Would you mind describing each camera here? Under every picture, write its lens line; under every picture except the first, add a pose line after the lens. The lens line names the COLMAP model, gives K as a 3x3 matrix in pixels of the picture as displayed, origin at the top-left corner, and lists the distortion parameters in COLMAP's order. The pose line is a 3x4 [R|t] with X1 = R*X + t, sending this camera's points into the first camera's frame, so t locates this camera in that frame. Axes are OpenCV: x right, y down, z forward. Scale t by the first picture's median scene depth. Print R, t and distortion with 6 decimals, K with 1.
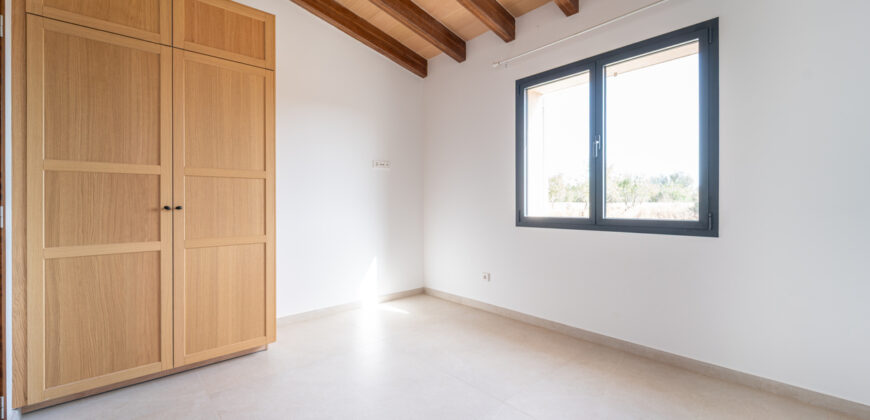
lens RADIAL K [[355.5, 0, 433.7], [0, 355.5, 212.9], [0, 0, 1]] dist [-0.001136, 0.000108]
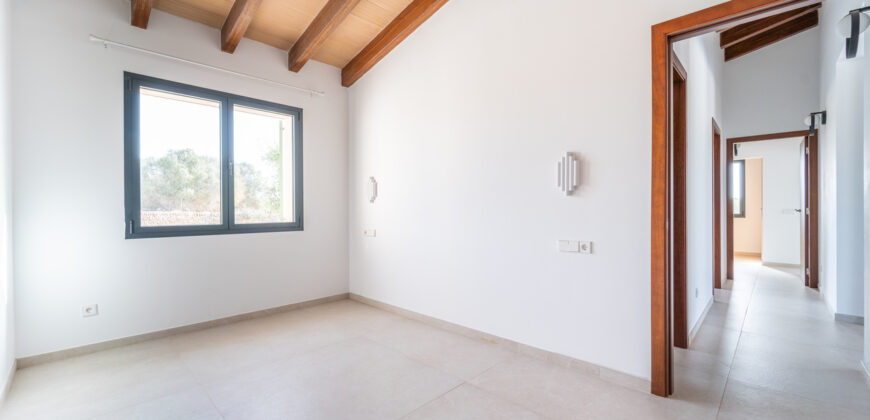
lens RADIAL K [[355.5, 0, 433.7], [0, 355.5, 212.9], [0, 0, 1]] dist [-0.001136, 0.000108]
pose [[-0.068458, -0.003876, 0.997646, -0.744423], [0.029793, 0.999539, 0.005928, -0.008967], [-0.997209, 0.030128, -0.068311, 0.339393]]
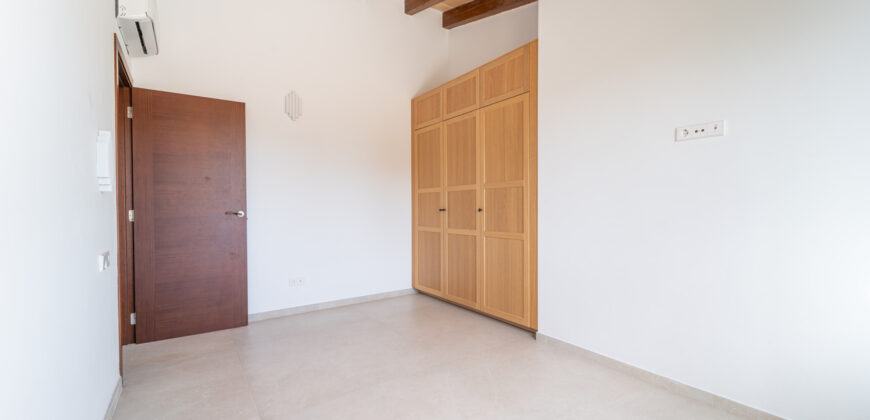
lens RADIAL K [[355.5, 0, 433.7], [0, 355.5, 212.9], [0, 0, 1]] dist [-0.001136, 0.000108]
pose [[-0.104775, 0.027810, -0.994107, 0.813324], [-0.008231, 0.999550, 0.028830, -0.042474], [0.994462, 0.011203, -0.104499, 0.901457]]
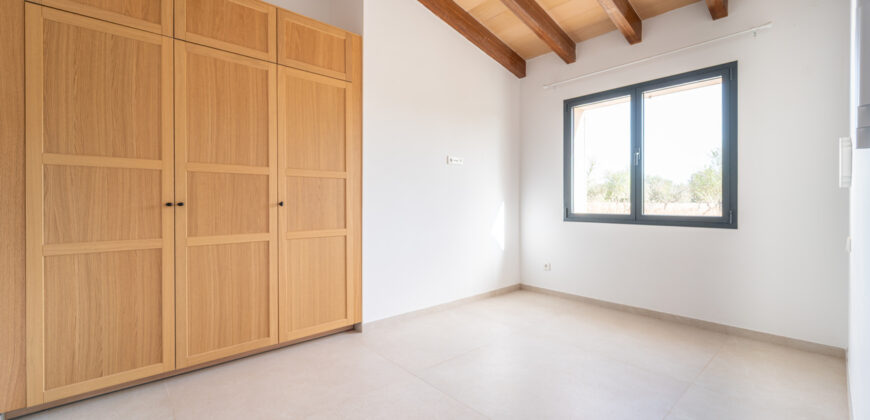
lens RADIAL K [[366.1, 0, 448.6], [0, 366.1, 210.2], [0, 0, 1]] dist [-0.003650, -0.000589]
pose [[0.998568, 0.005541, 0.053205, -0.231113], [-0.005396, 0.999981, -0.002869, 0.005911], [-0.053220, 0.002578, 0.998580, -0.199977]]
